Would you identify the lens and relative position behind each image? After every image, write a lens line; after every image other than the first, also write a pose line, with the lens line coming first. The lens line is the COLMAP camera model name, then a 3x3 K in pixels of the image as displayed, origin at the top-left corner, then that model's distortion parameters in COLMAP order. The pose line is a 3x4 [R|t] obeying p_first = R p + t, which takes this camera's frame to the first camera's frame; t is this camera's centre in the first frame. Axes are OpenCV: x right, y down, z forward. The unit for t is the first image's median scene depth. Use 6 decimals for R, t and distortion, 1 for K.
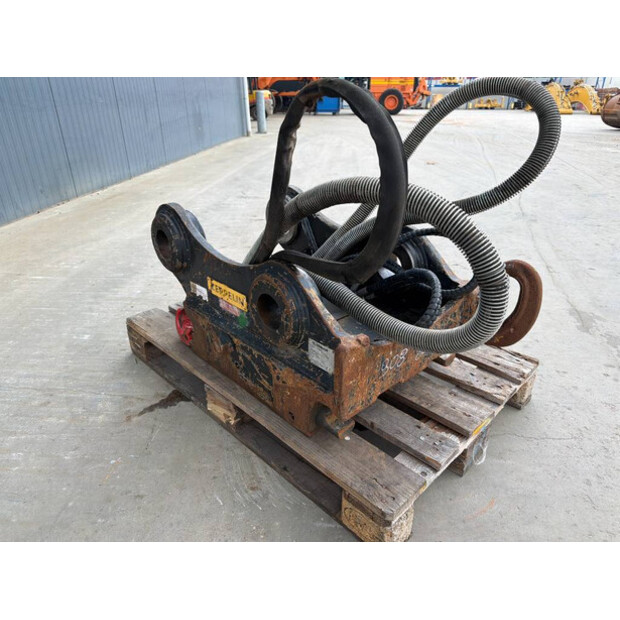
lens RADIAL K [[443.9, 0, 314.1], [0, 443.9, 306.8], [0, 0, 1]] dist [0.041855, -0.057595]
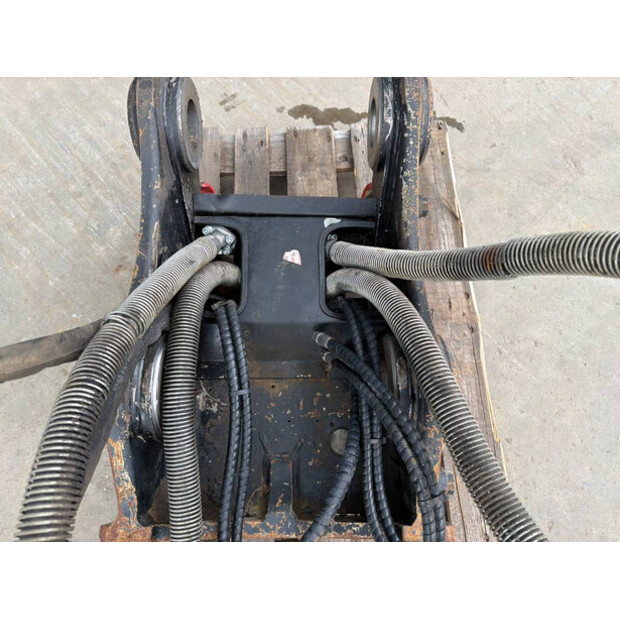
lens RADIAL K [[443.9, 0, 306.4], [0, 443.9, 312.2], [0, 0, 1]] dist [0.041855, -0.057595]
pose [[0.725989, 0.645349, -0.237625, 0.174650], [-0.288009, 0.599086, 0.747092, -0.553860], [0.624493, -0.473942, 0.620796, 0.643695]]
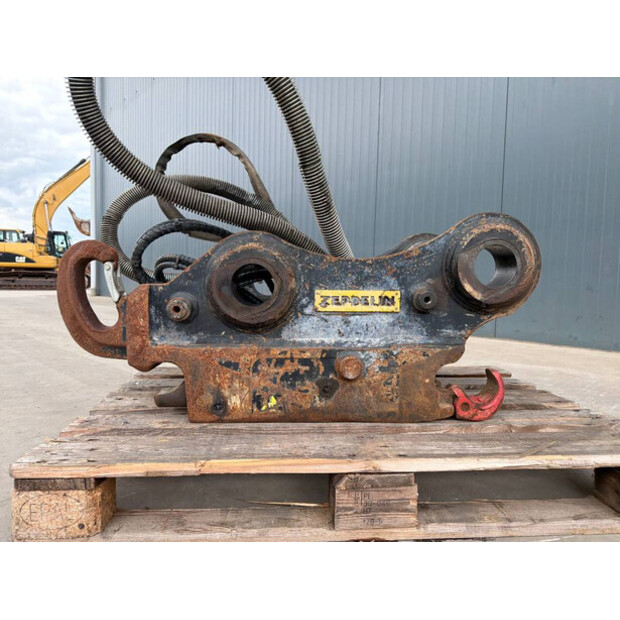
lens RADIAL K [[443.9, 0, 309.6], [0, 443.9, 315.3], [0, 0, 1]] dist [0.041855, -0.057595]
pose [[-0.656975, 0.059233, -0.751581, 0.703851], [-0.333109, 0.871514, 0.359864, -0.357733], [0.676330, 0.486780, -0.552832, 1.547949]]
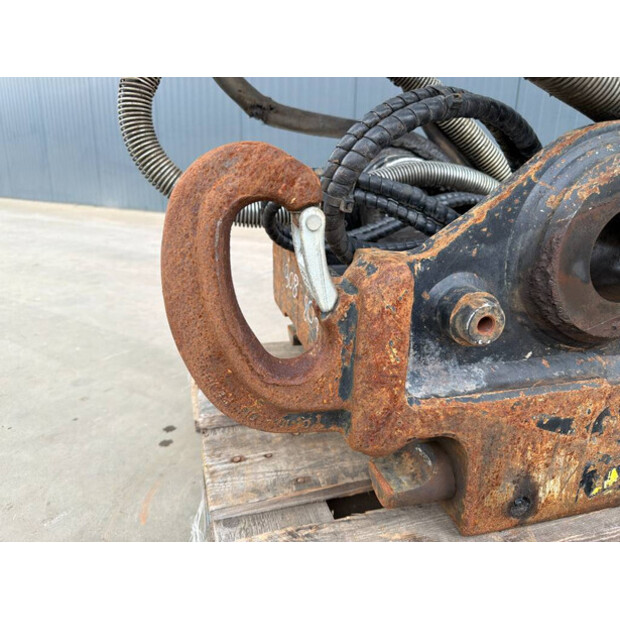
lens RADIAL K [[443.9, 0, 312.1], [0, 443.9, 309.5], [0, 0, 1]] dist [0.041855, -0.057595]
pose [[-0.491195, 0.257460, -0.832130, 0.604497], [-0.386394, 0.791780, 0.473059, -0.143574], [0.780658, 0.553895, -0.289437, 1.003642]]
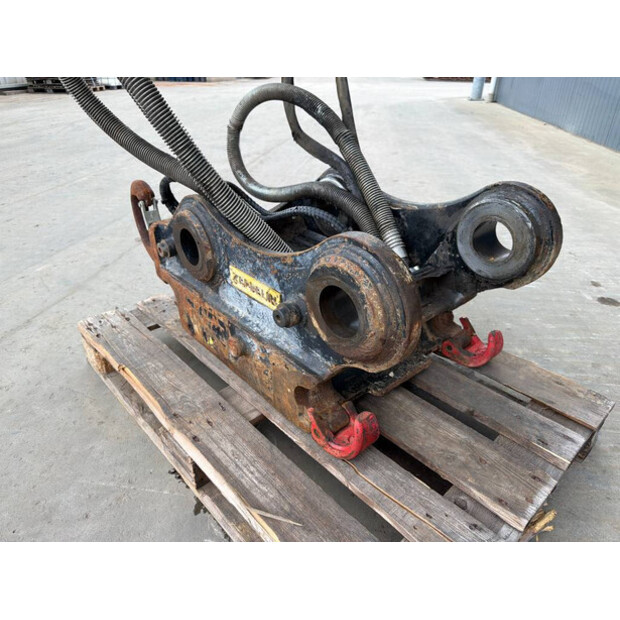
lens RADIAL K [[443.9, 0, 308.4], [0, 443.9, 308.5], [0, 0, 1]] dist [0.041855, -0.057595]
pose [[-0.998588, -0.021099, 0.048760, -0.035914], [0.027852, 0.573646, 0.818630, -0.715881], [-0.045244, 0.818832, -0.572248, 1.621035]]
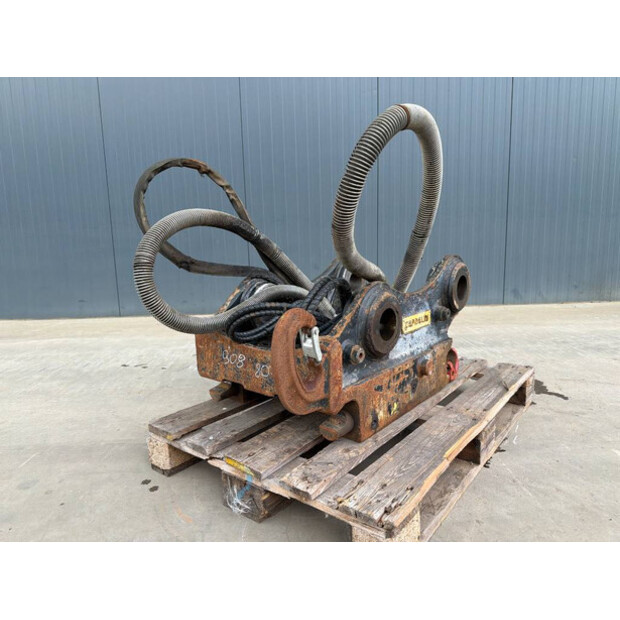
lens RADIAL K [[443.9, 0, 312.0], [0, 443.9, 312.2], [0, 0, 1]] dist [0.041855, -0.057595]
pose [[0.120604, 0.168960, -0.978216, 1.114018], [-0.406004, 0.907620, 0.106710, -0.170447], [0.905878, 0.384290, 0.178061, 0.746454]]
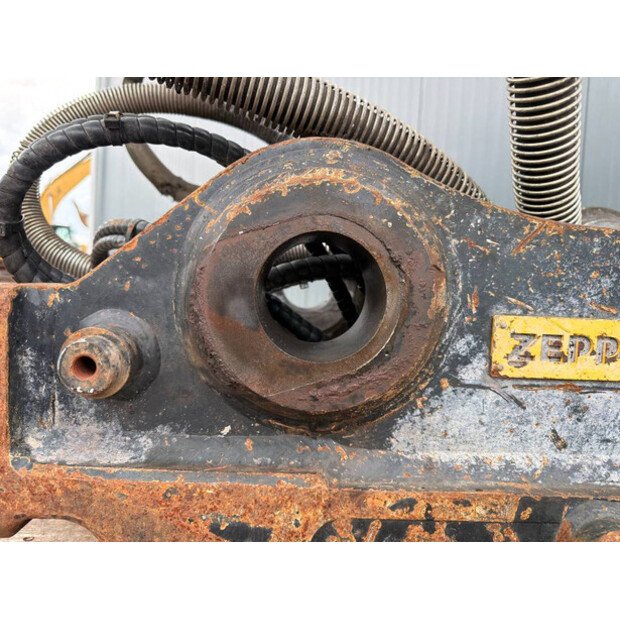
lens RADIAL K [[460.0, 0, 303.7], [0, 460.0, 304.5], [0, 0, 1]] dist [-0.022089, -0.003411]
pose [[-0.679901, 0.015915, -0.733131, 0.406979], [-0.350172, 0.871364, 0.343663, -0.188732], [0.644294, 0.490378, -0.586868, 1.204915]]
